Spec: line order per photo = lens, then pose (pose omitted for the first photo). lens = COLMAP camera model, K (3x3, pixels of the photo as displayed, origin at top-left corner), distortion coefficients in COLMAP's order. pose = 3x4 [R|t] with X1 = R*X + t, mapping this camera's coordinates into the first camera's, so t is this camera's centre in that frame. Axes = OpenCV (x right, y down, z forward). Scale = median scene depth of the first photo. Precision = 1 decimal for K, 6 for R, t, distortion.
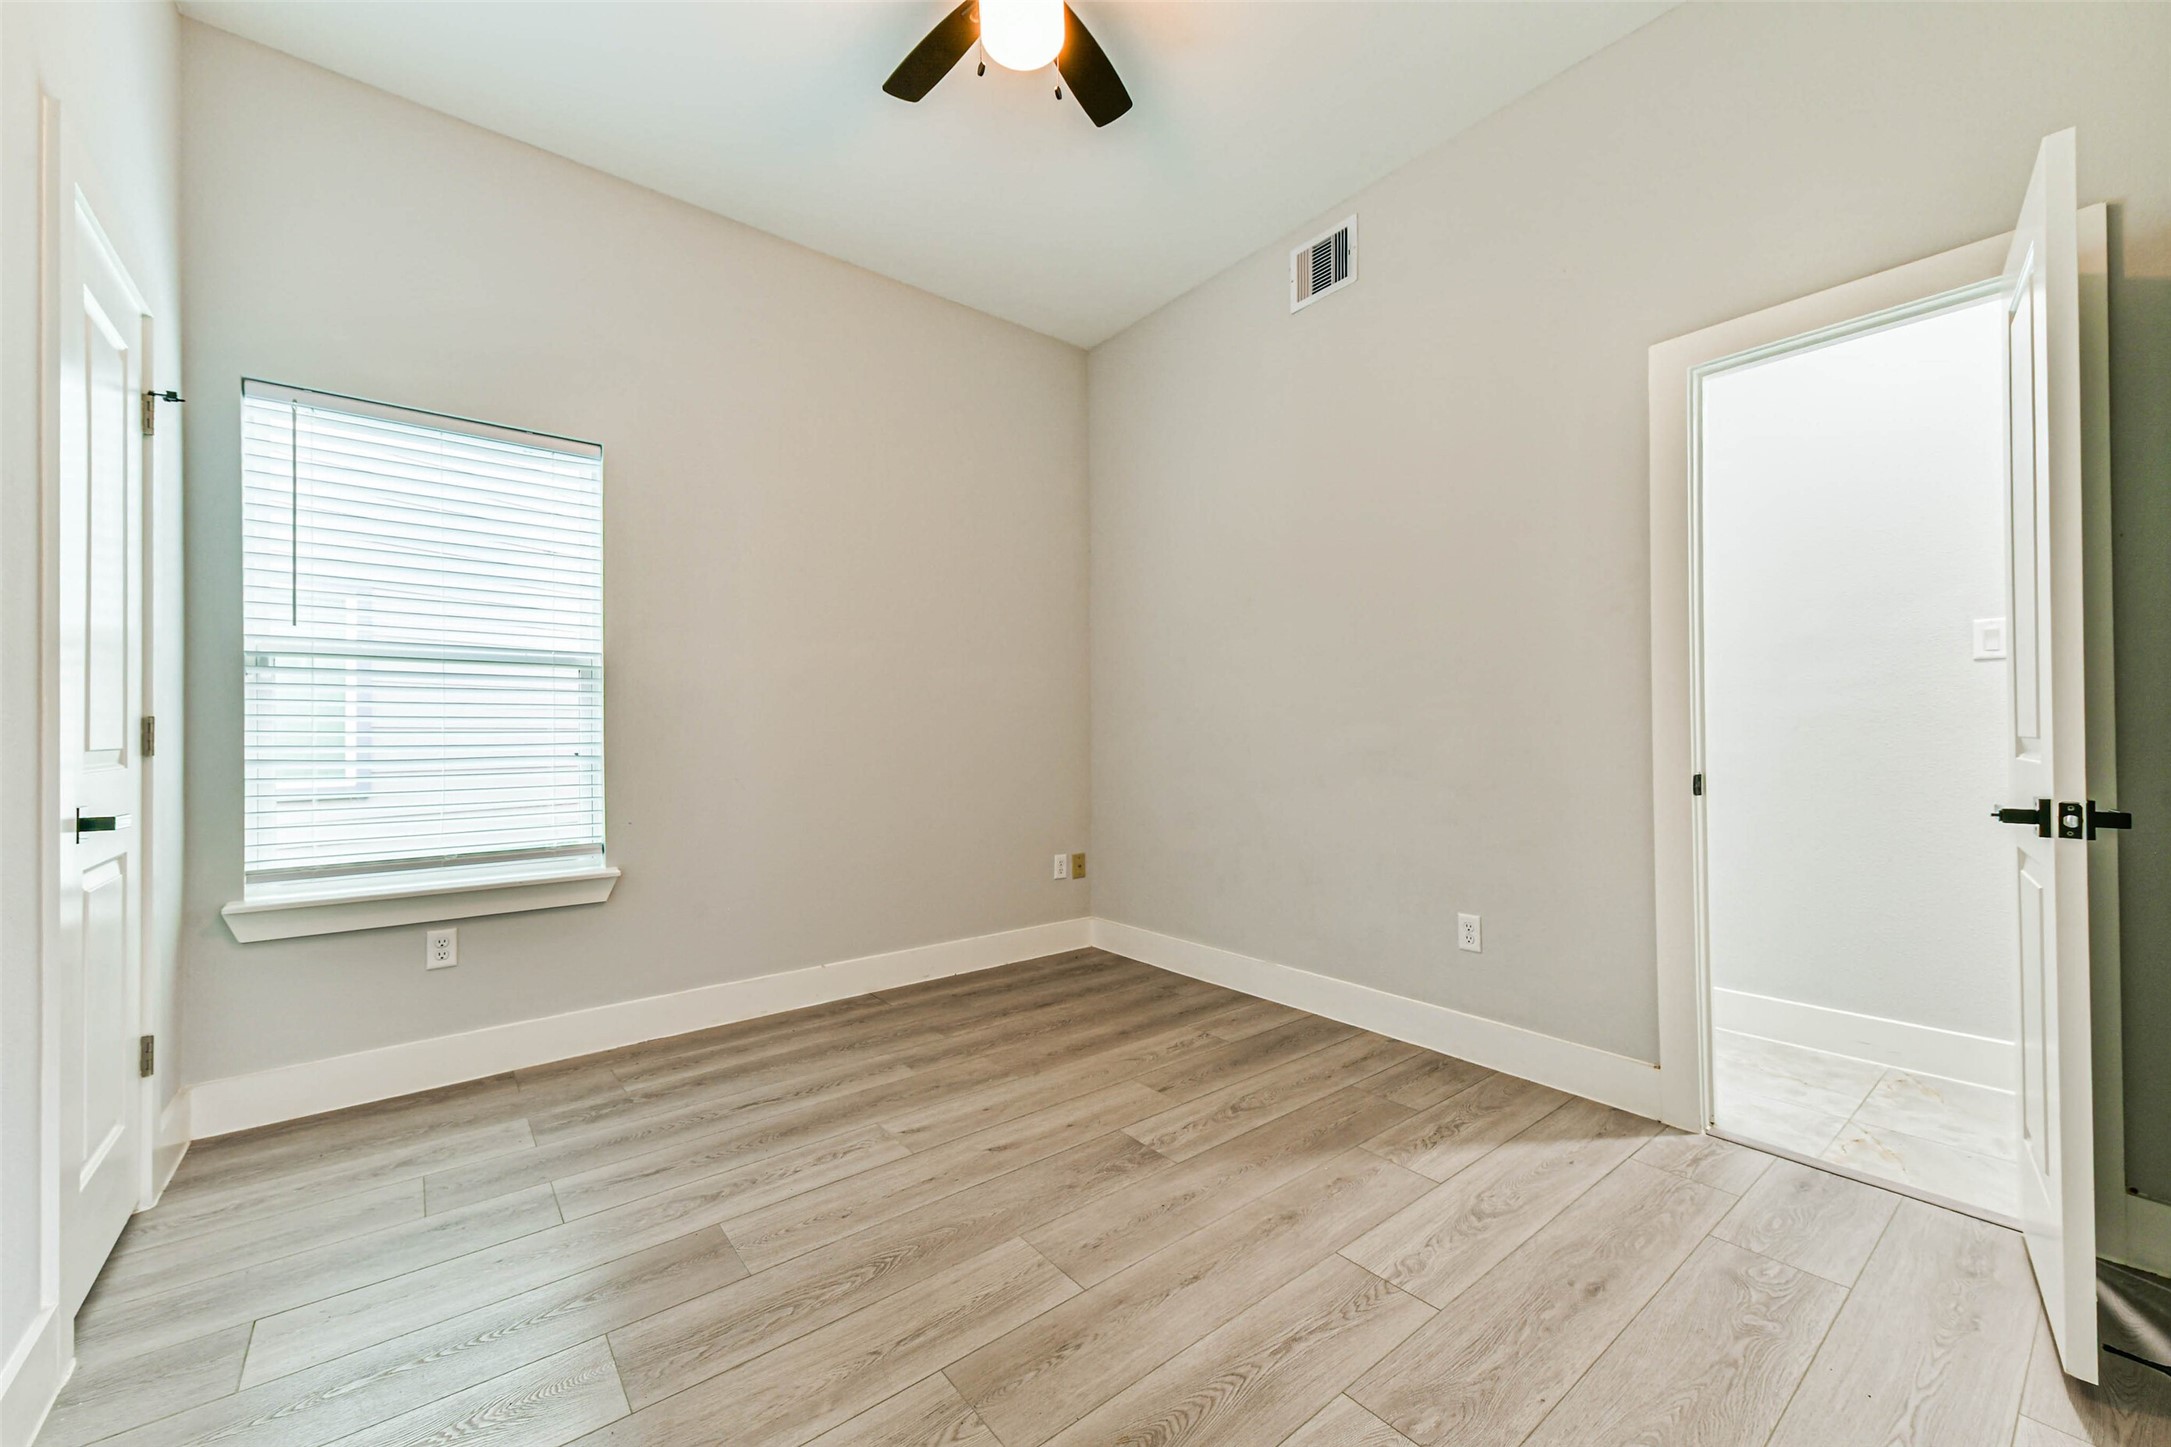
lens RADIAL K [[852.8, 0, 1083.6], [0, 852.8, 720.4], [0, 0, 1]] dist [0.036000, -0.000391]
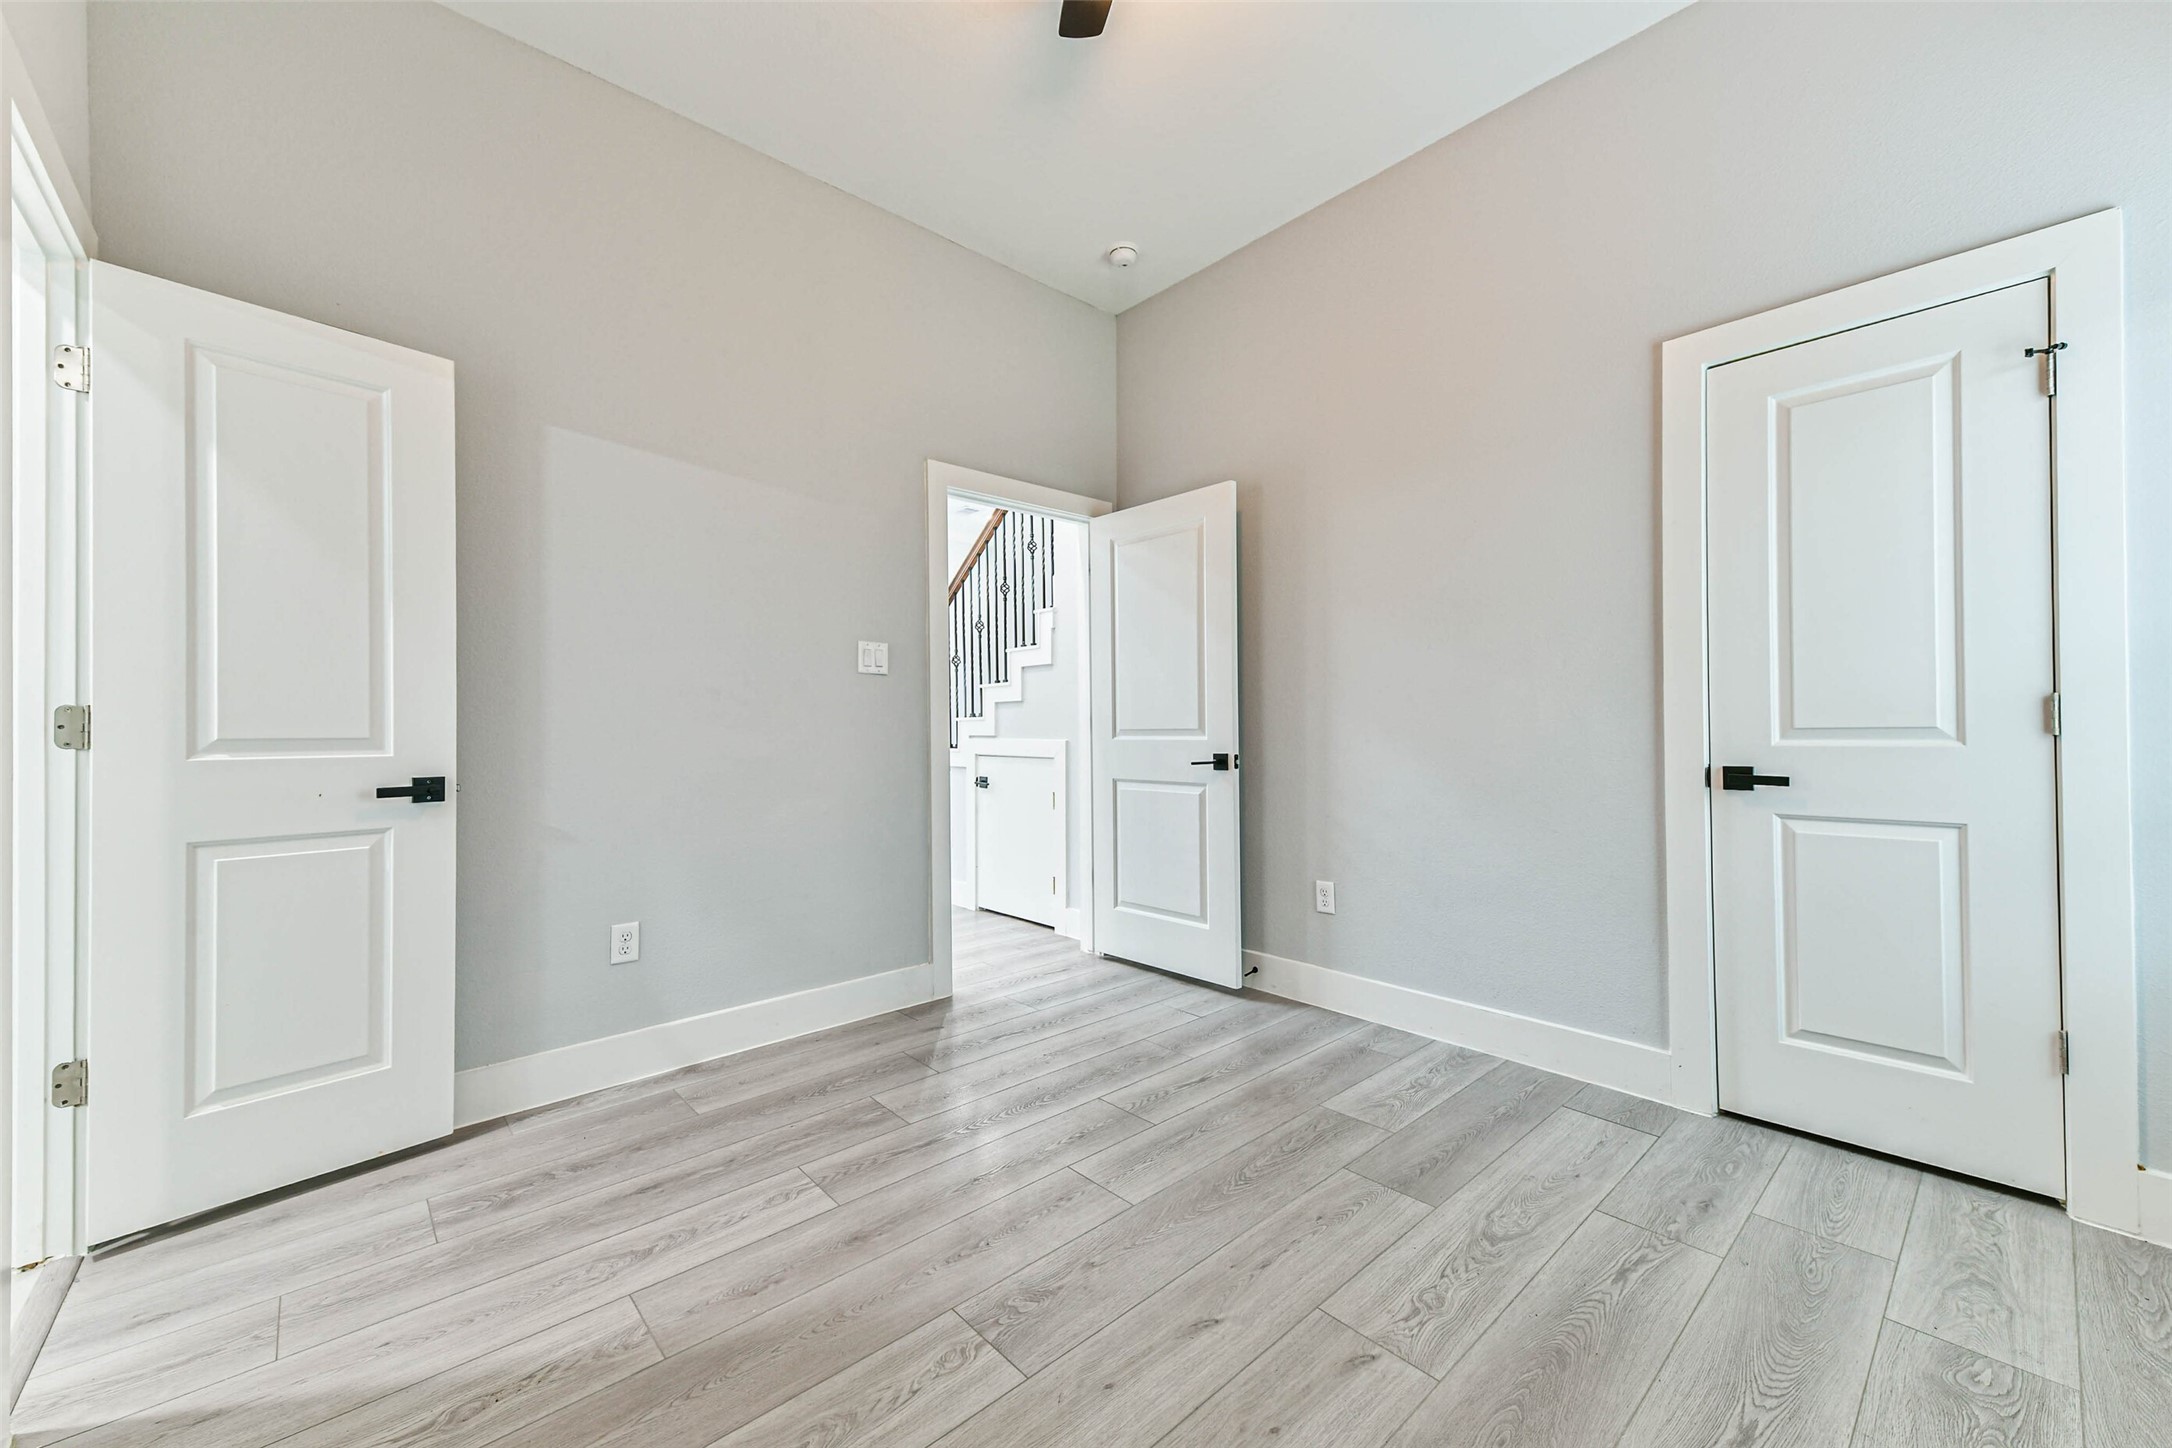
lens RADIAL K [[853.2, 0, 1084.1], [0, 853.2, 720.9], [0, 0, 1]] dist [0.036000, -0.000391]
pose [[-0.998222, 0.012945, -0.058177, 0.034635], [0.014365, 0.999608, -0.024048, 0.032693], [0.057842, -0.024841, -0.998017, 1.843095]]
